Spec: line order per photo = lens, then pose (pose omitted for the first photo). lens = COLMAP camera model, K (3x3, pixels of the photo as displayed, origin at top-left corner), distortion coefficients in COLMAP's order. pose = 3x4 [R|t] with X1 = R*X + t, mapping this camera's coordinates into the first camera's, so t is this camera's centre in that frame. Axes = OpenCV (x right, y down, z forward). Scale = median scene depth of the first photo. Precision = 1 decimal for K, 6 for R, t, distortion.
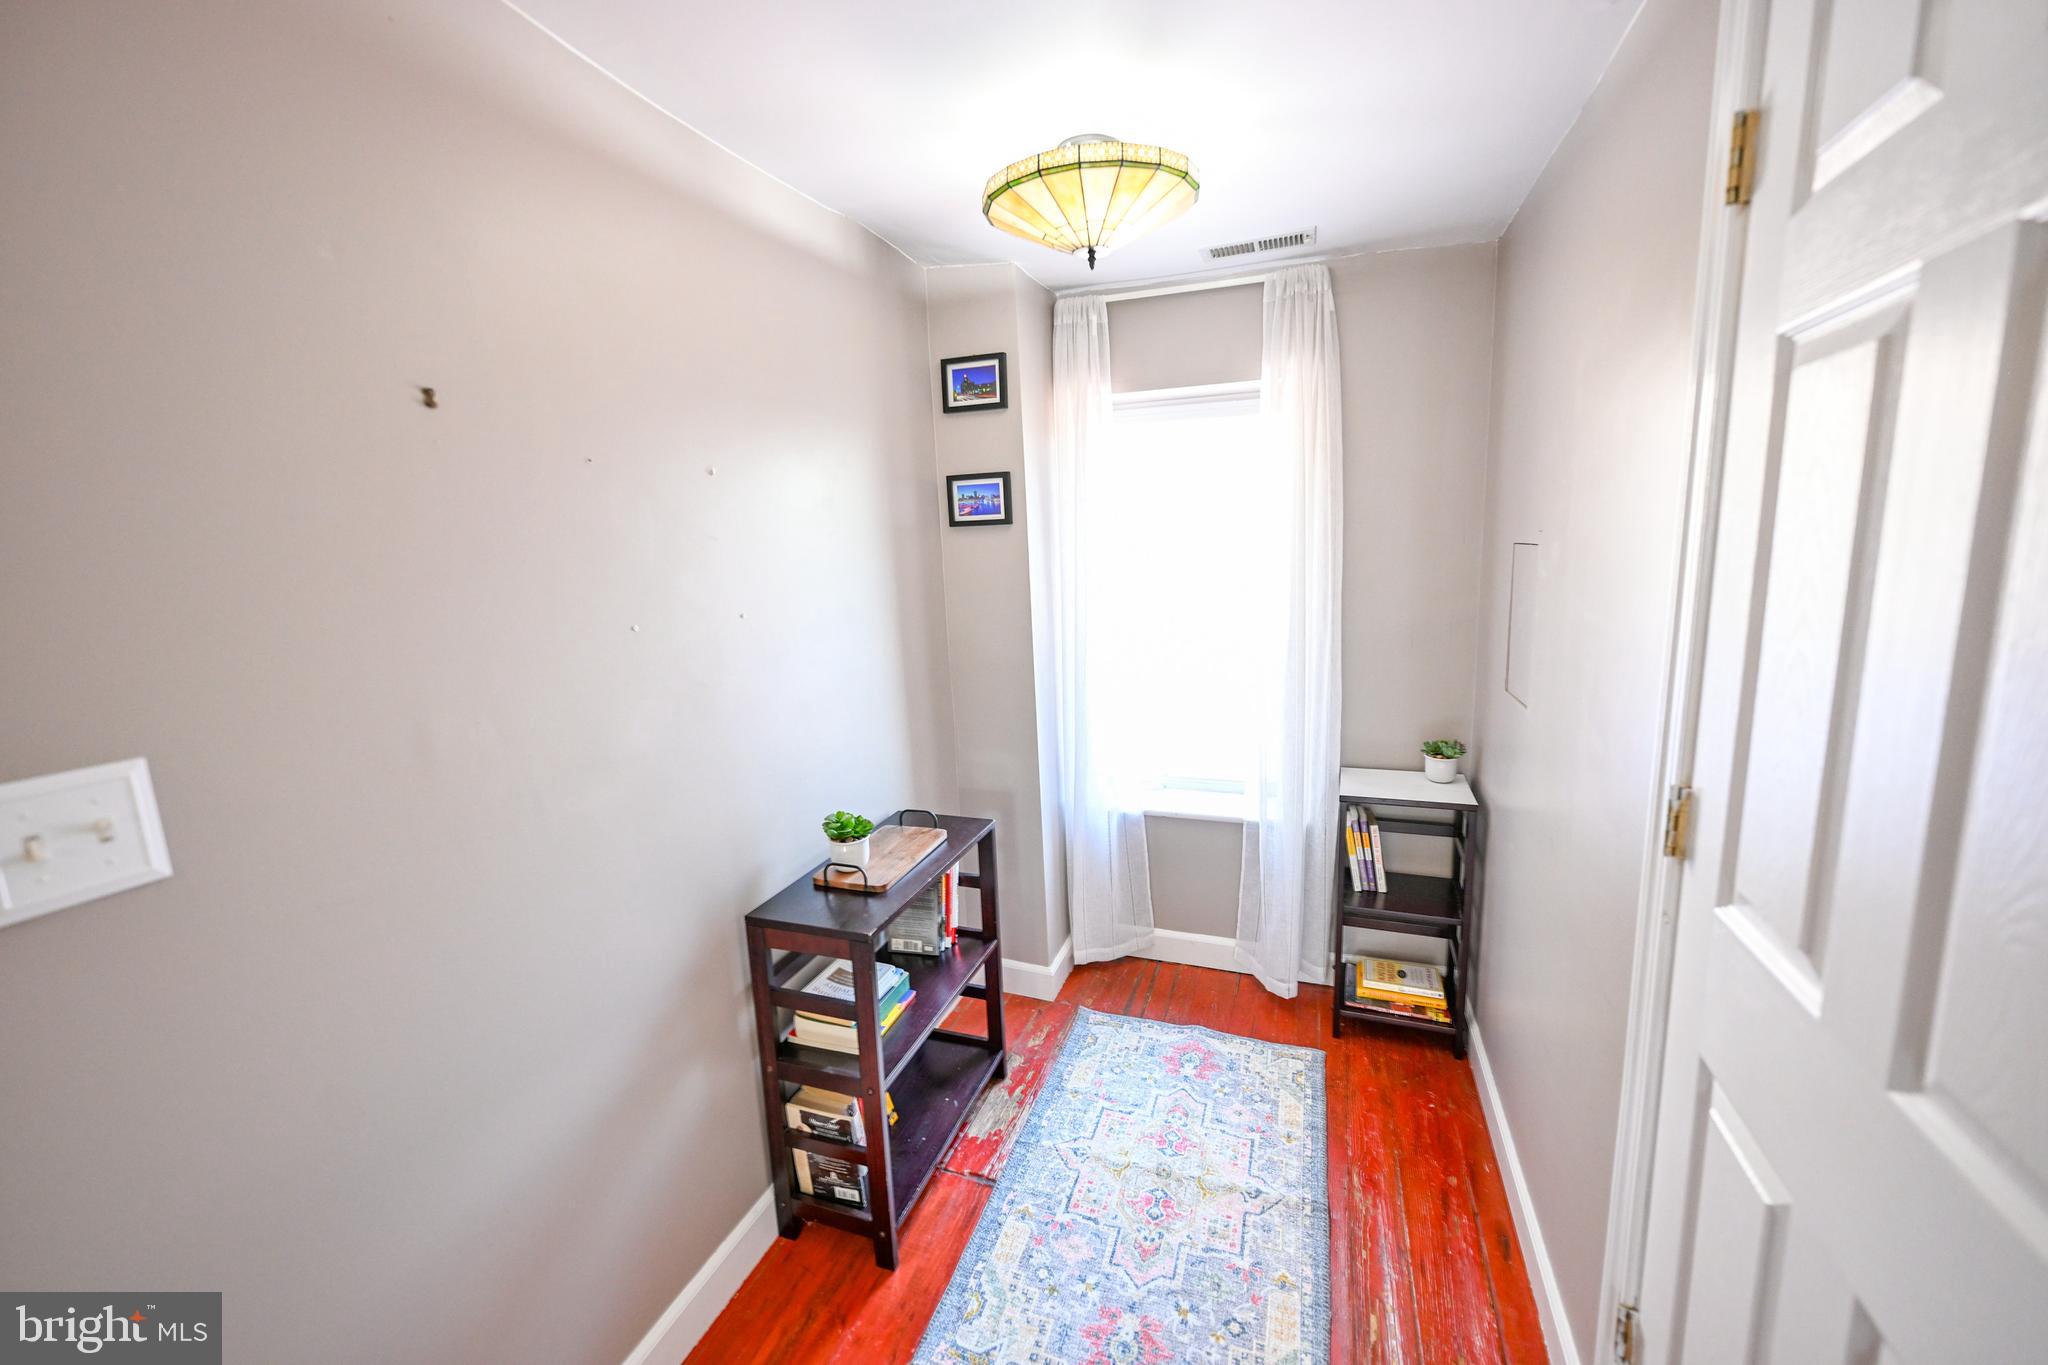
lens RADIAL K [[837.9, 0, 1024.0], [0, 837.9, 682.5], [0, 0, 1]] dist [0.024254, -0.000035]
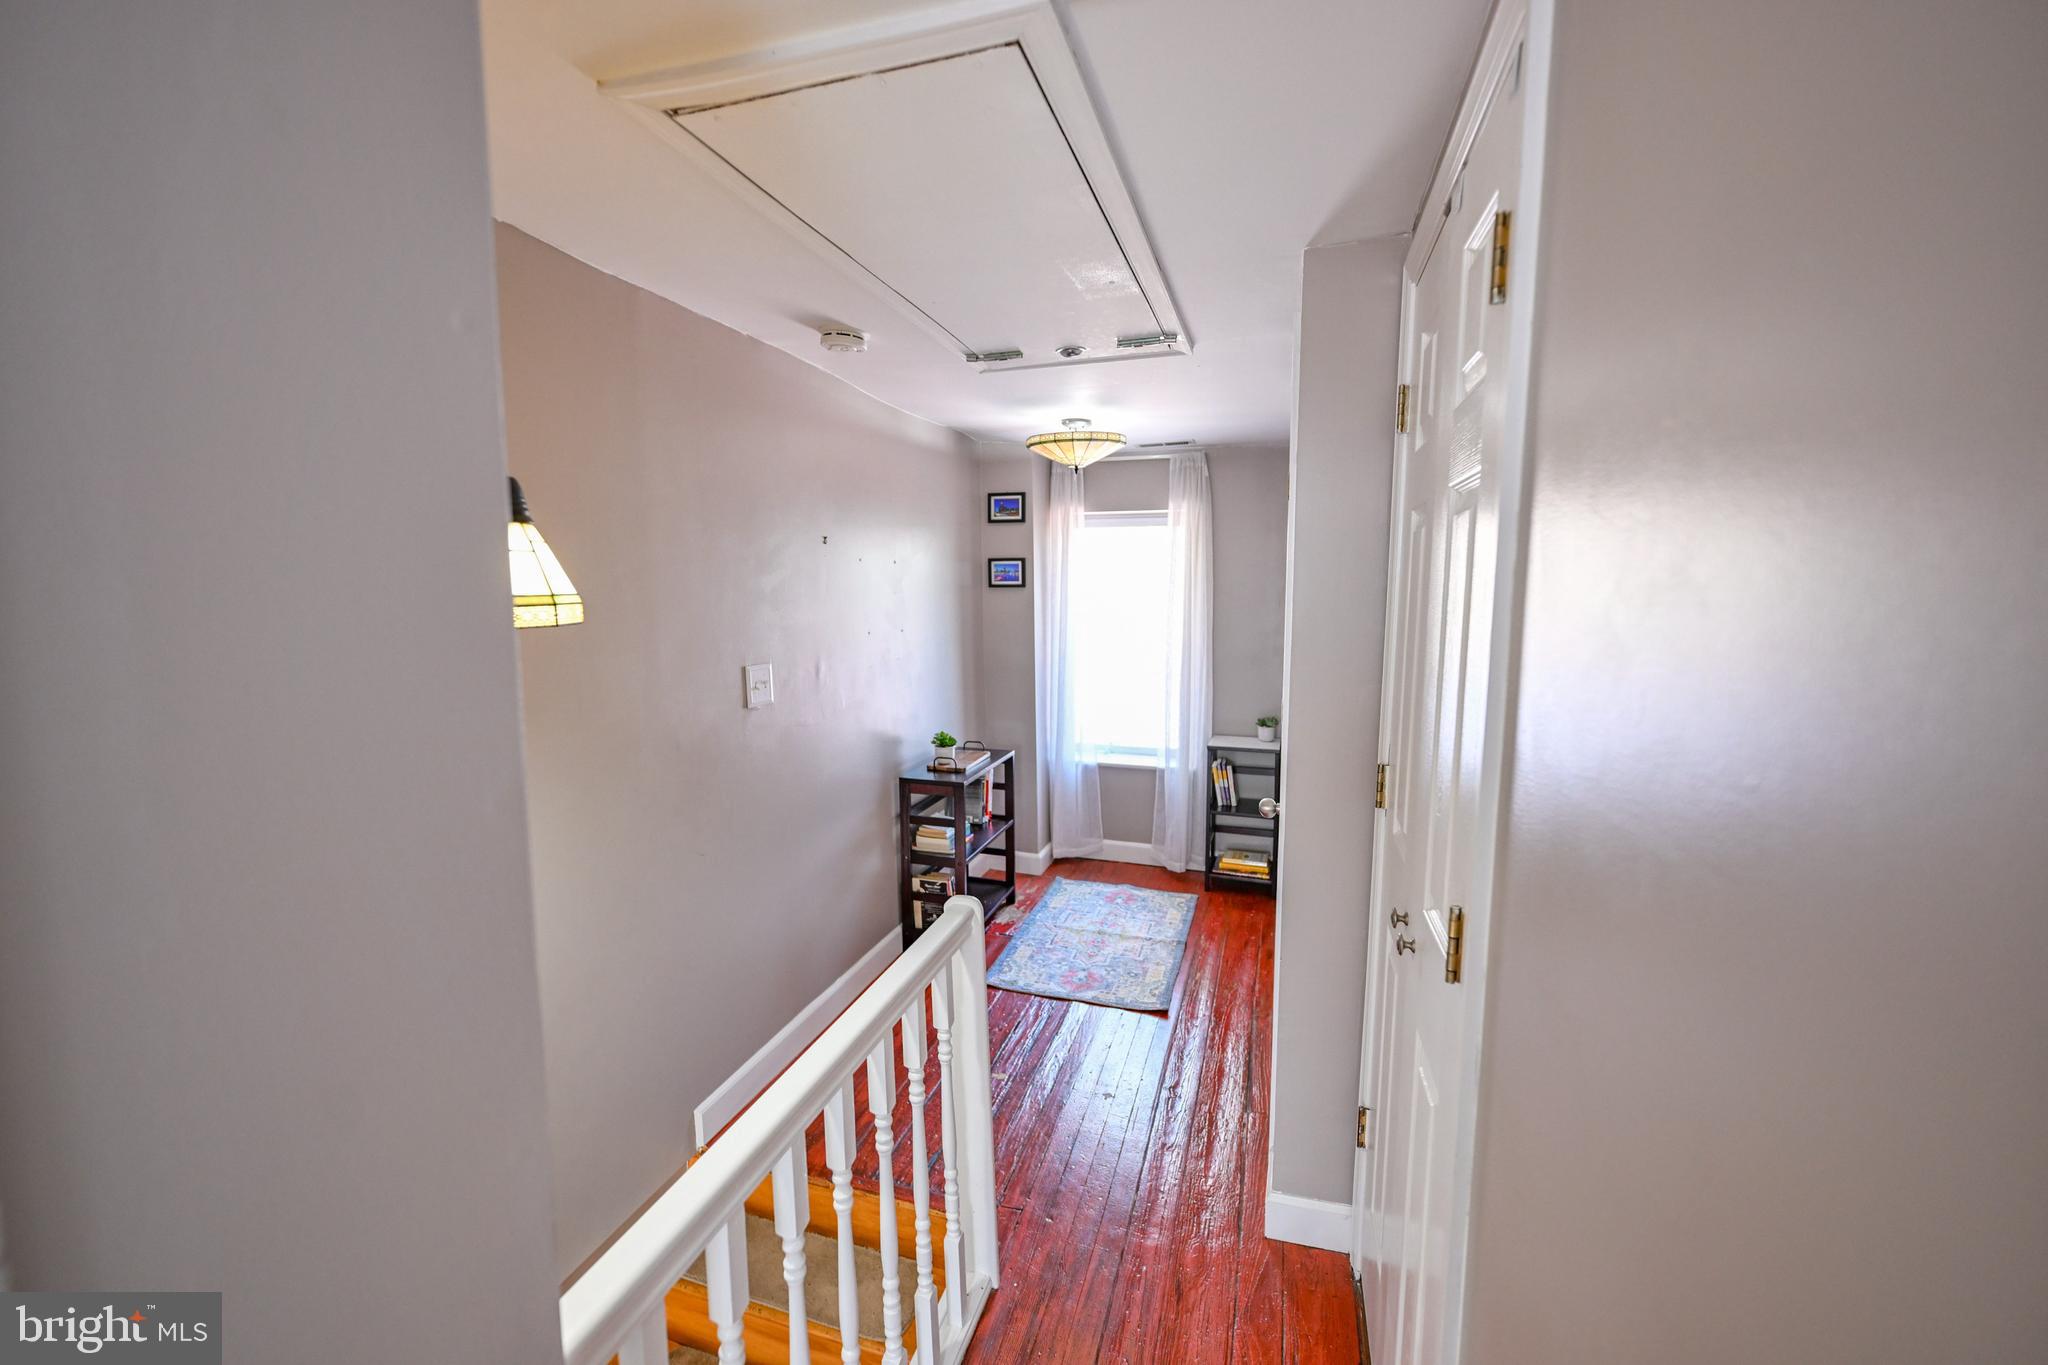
lens RADIAL K [[810.8, 0, 1018.3], [0, 810.8, 681.4], [0, 0, 1]] dist [-0.001091, -0.000097]
pose [[0.999098, 0.029324, 0.030718, -0.077360], [-0.027568, 0.998044, -0.056103, 0.103176], [-0.032303, 0.055206, 0.997952, -0.683612]]
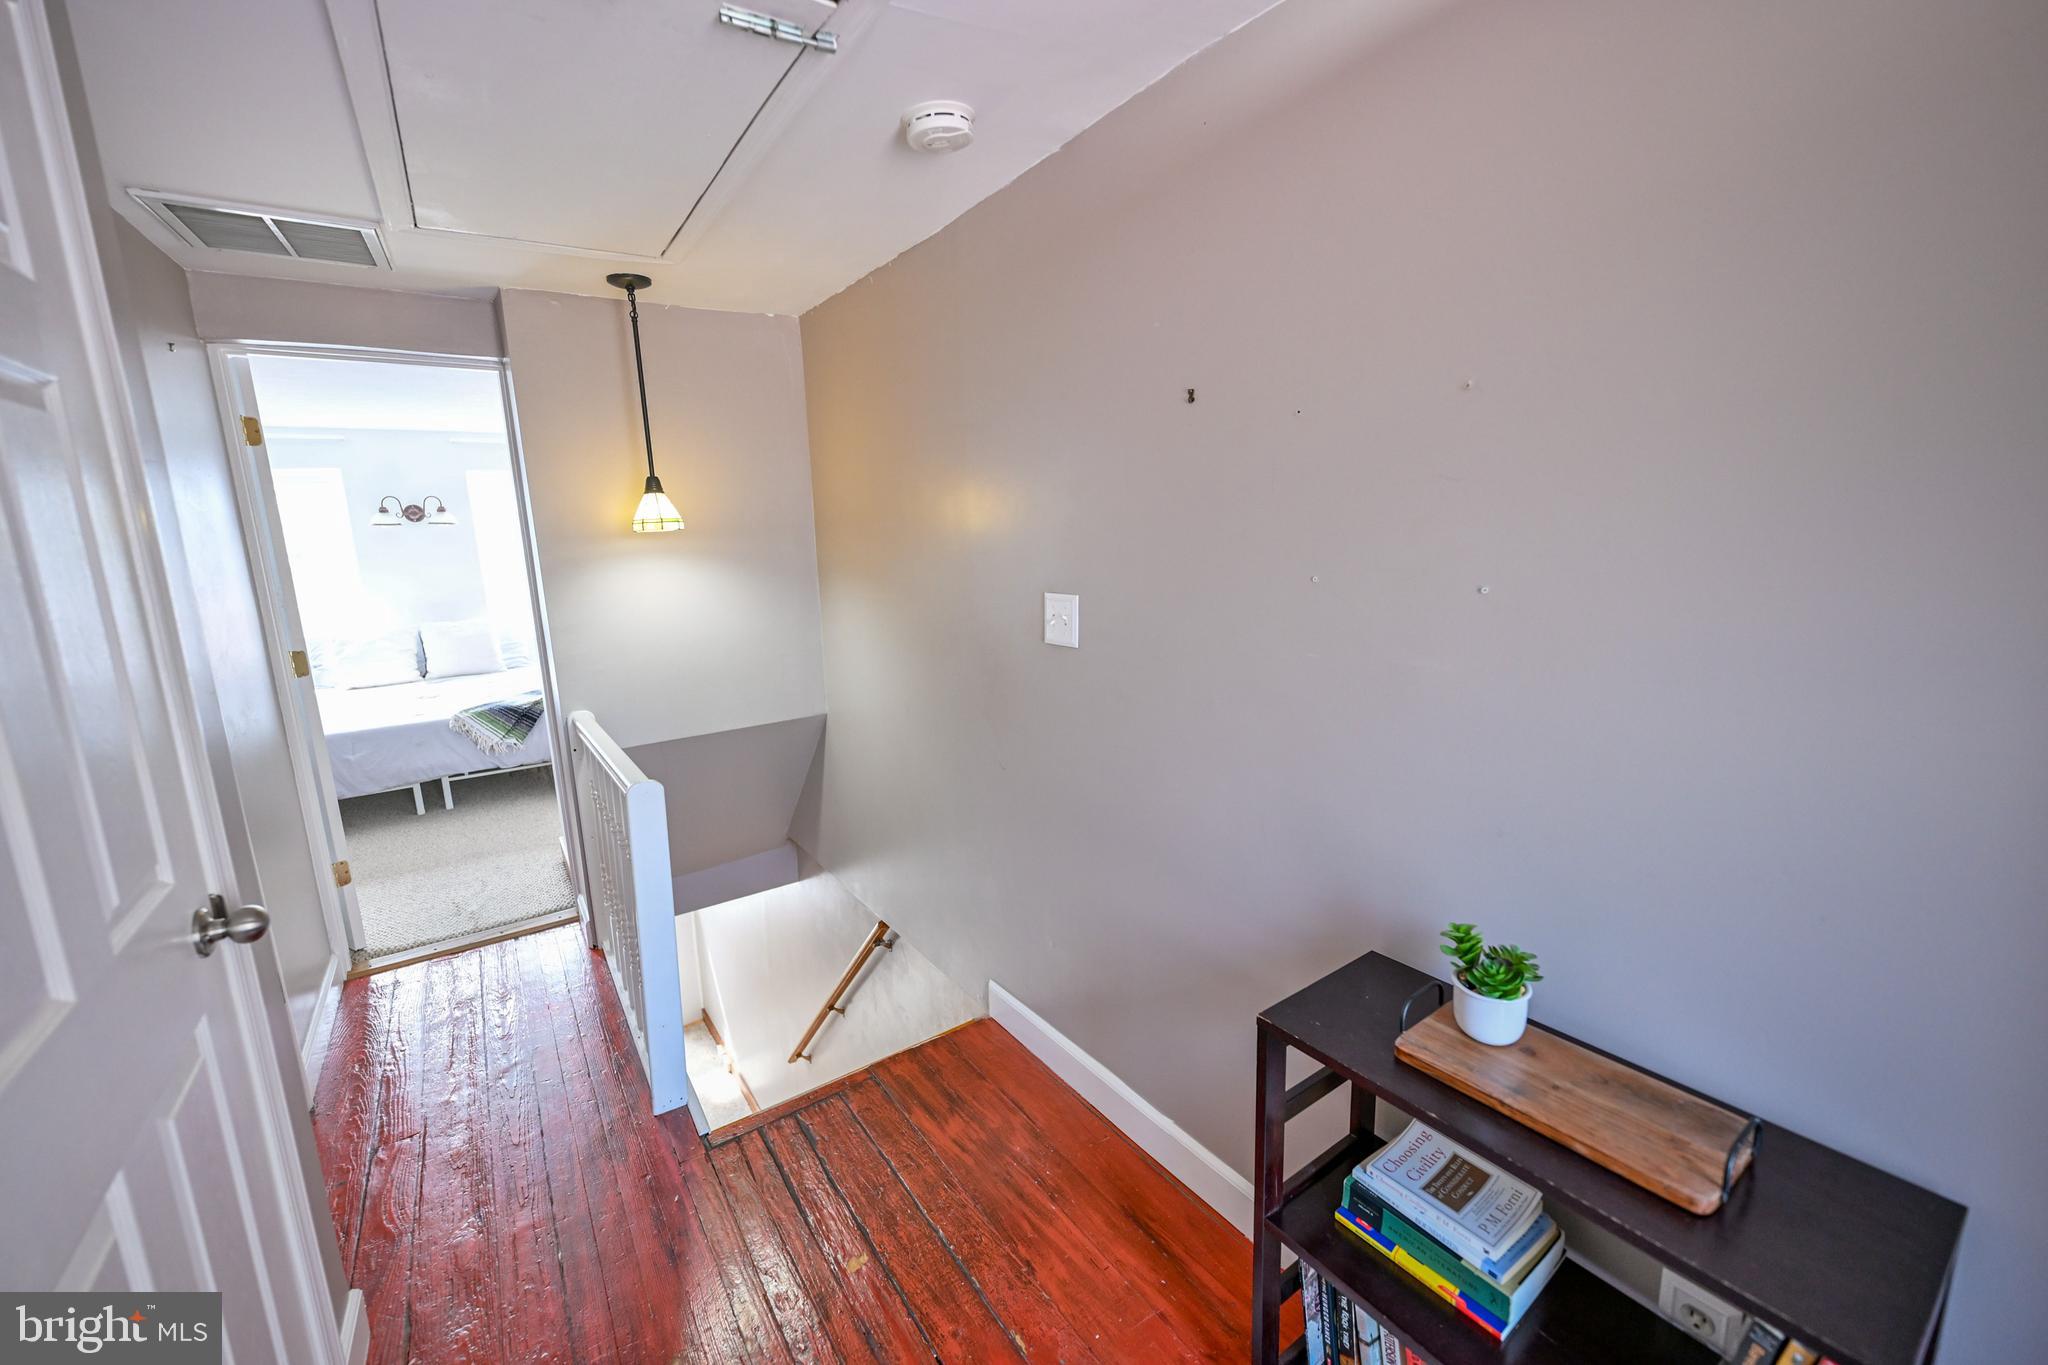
lens RADIAL K [[810.8, 0, 1018.3], [0, 810.8, 681.4], [0, 0, 1]] dist [-0.001091, -0.000097]
pose [[-0.589327, 0.199213, -0.782948, 0.298478], [-0.089306, 0.947119, 0.308205, -0.124966], [0.802943, 0.251556, -0.540372, 0.748590]]
